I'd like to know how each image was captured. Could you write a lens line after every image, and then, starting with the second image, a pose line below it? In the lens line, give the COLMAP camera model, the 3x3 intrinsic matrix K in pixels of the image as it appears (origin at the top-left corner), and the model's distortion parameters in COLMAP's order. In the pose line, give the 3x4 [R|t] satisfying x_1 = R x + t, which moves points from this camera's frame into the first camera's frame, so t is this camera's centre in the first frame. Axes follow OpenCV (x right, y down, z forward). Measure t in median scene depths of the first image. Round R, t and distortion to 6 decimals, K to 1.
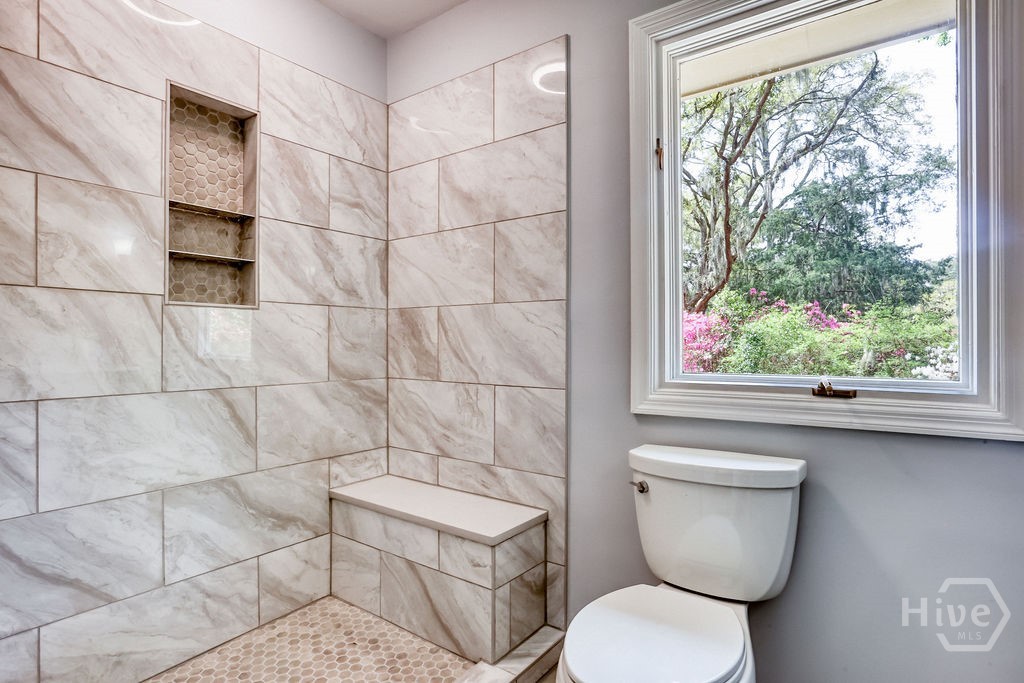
lens RADIAL K [[551.8, 0, 512.0], [0, 551.8, 341.5], [0, 0, 1]] dist [-0.039258, 0.001715]
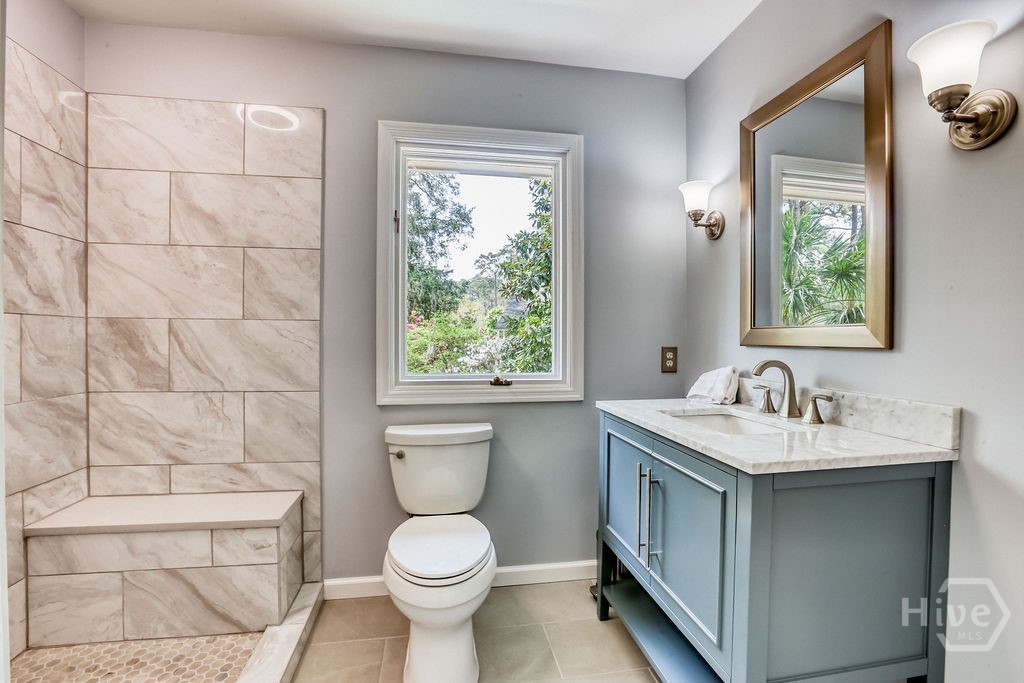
lens RADIAL K [[480.7, 0, 518.9], [0, 480.7, 339.8], [0, 0, 1]] dist [-0.014446, 0.001274]
pose [[0.682035, 0.001435, 0.731318, -0.347876], [-0.011512, 0.999895, 0.008774, -0.040688], [-0.731229, -0.014403, 0.681980, -0.074533]]
